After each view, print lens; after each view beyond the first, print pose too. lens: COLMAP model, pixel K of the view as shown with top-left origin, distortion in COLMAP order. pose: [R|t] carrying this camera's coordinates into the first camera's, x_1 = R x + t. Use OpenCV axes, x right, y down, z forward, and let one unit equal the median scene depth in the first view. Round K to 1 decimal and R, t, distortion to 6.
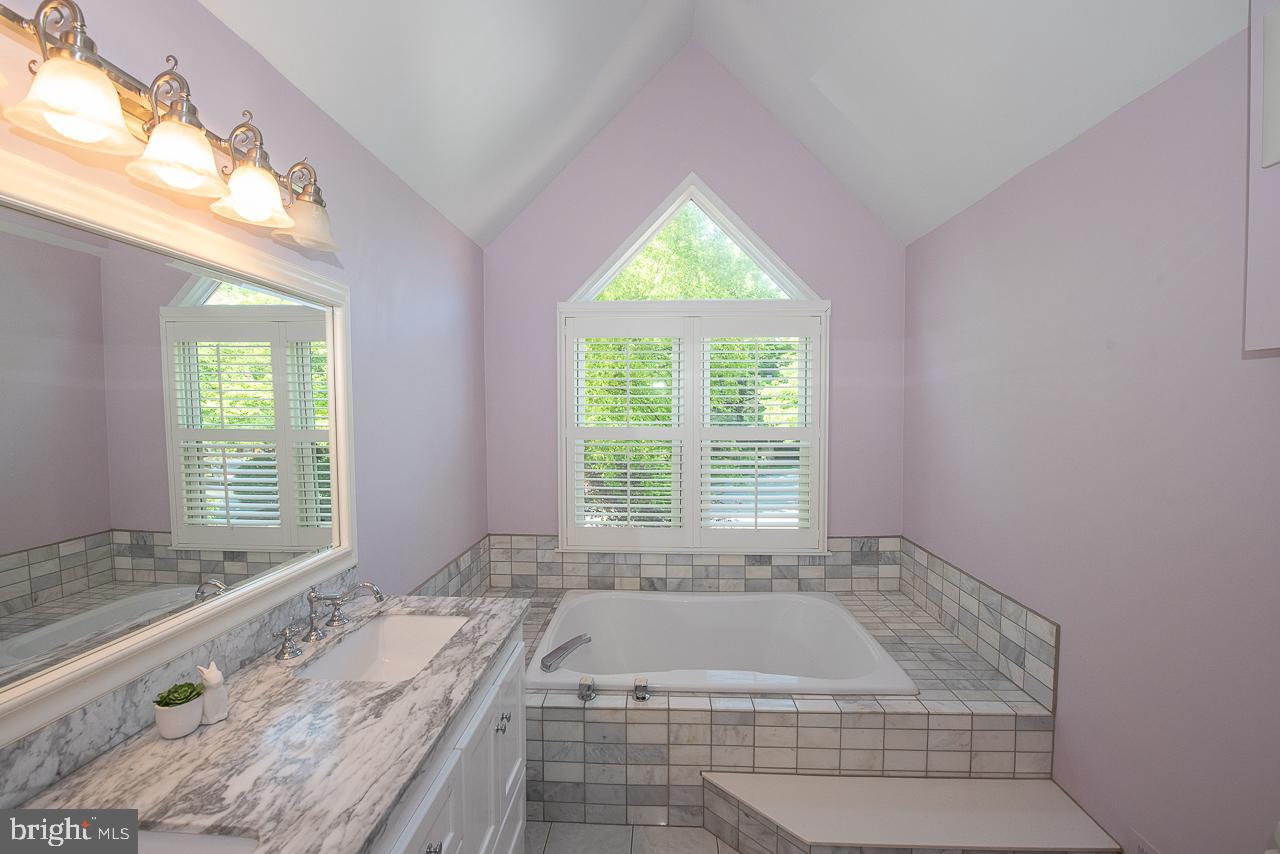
lens RADIAL K [[536.3, 0, 640.1], [0, 536.3, 427.0], [0, 0, 1]] dist [-0.017833, -0.001037]
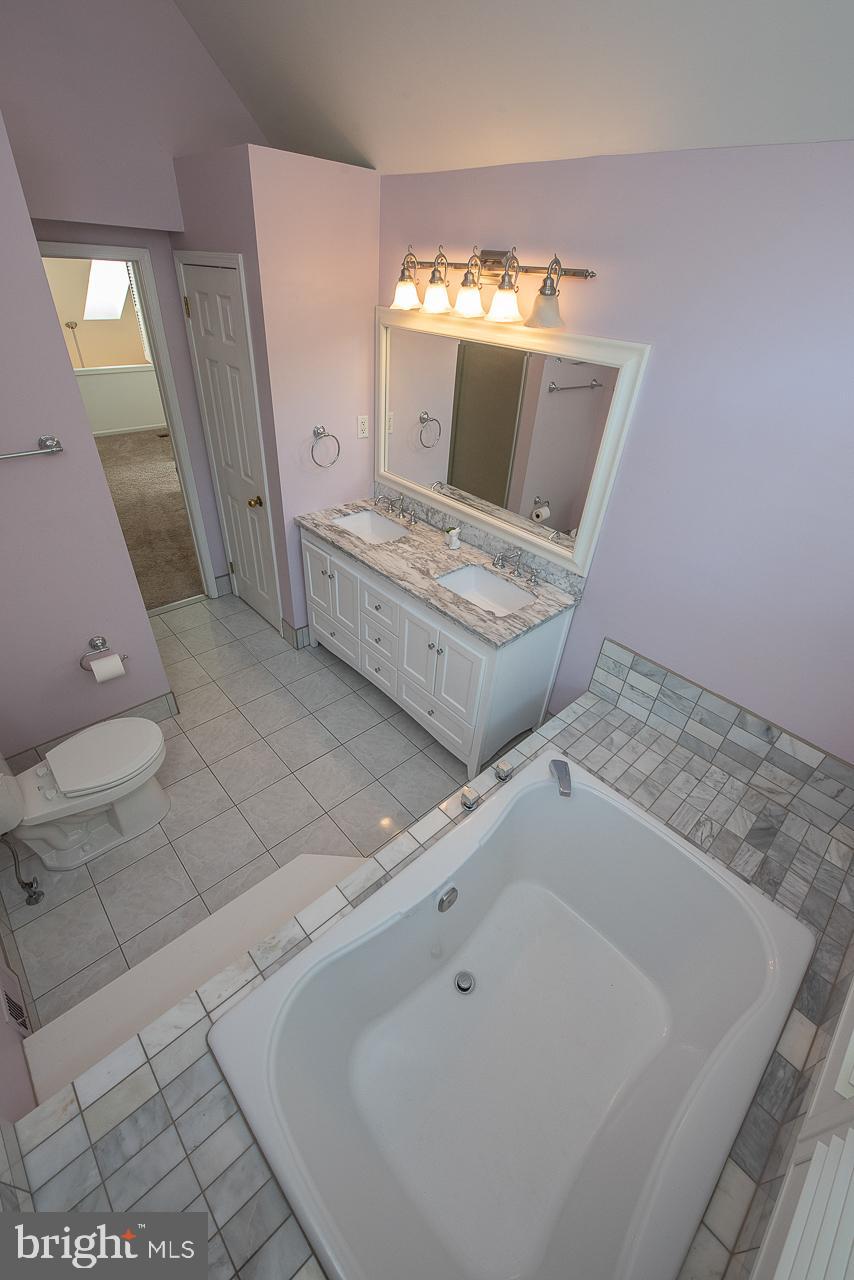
lens RADIAL K [[510.2, 0, 425.1], [0, 510.2, 644.0], [0, 0, 1]] dist [-0.018568, -0.000954]
pose [[-0.704753, 0.380097, -0.599041, 0.799015], [-0.090352, 0.789408, 0.607183, -0.480509], [0.703676, 0.482038, -0.521995, 1.976059]]
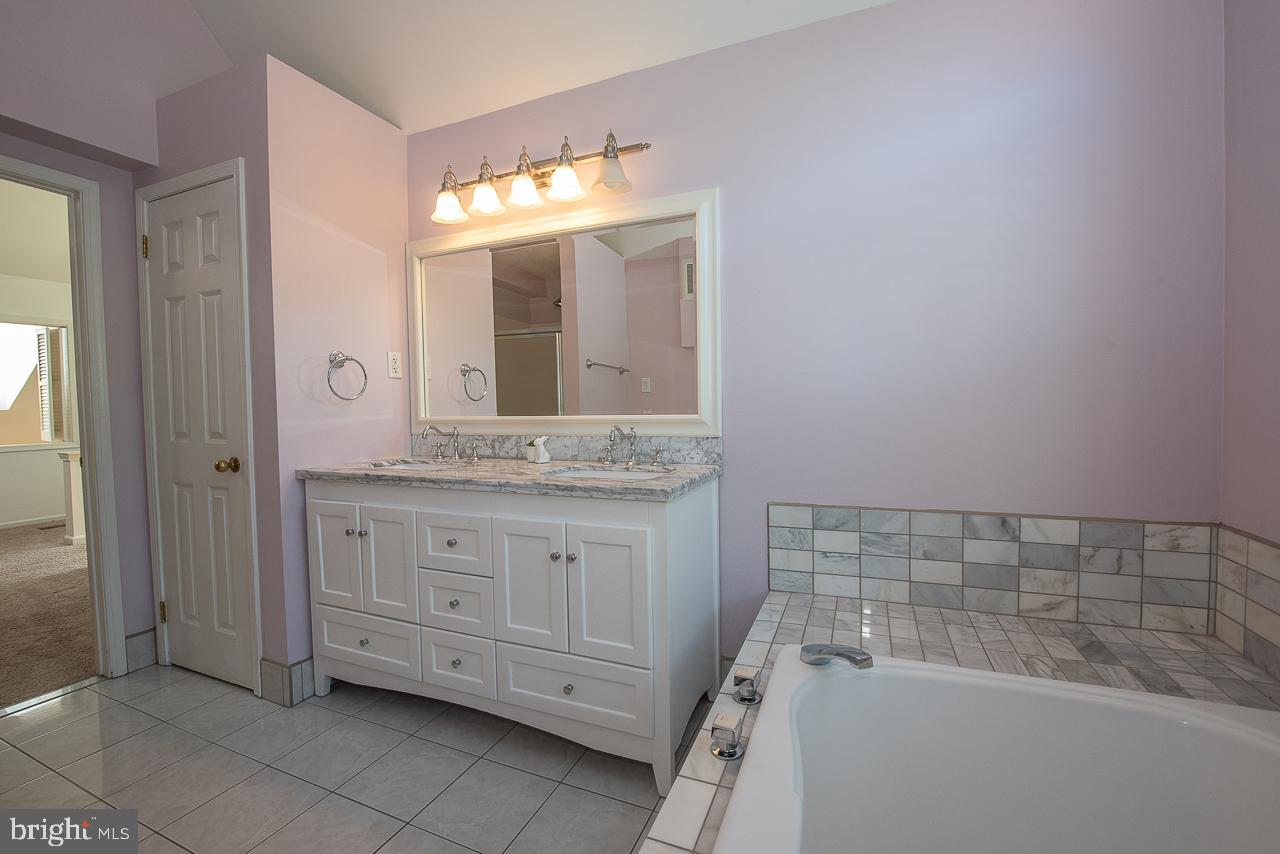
lens RADIAL K [[536.3, 0, 640.6], [0, 536.3, 425.2], [0, 0, 1]] dist [-0.017833, -0.001037]
pose [[-0.353190, 0.039723, -0.934708, 0.772729], [-0.019730, 0.998560, 0.049892, 0.242925], [0.935344, 0.036063, -0.351898, 1.661926]]
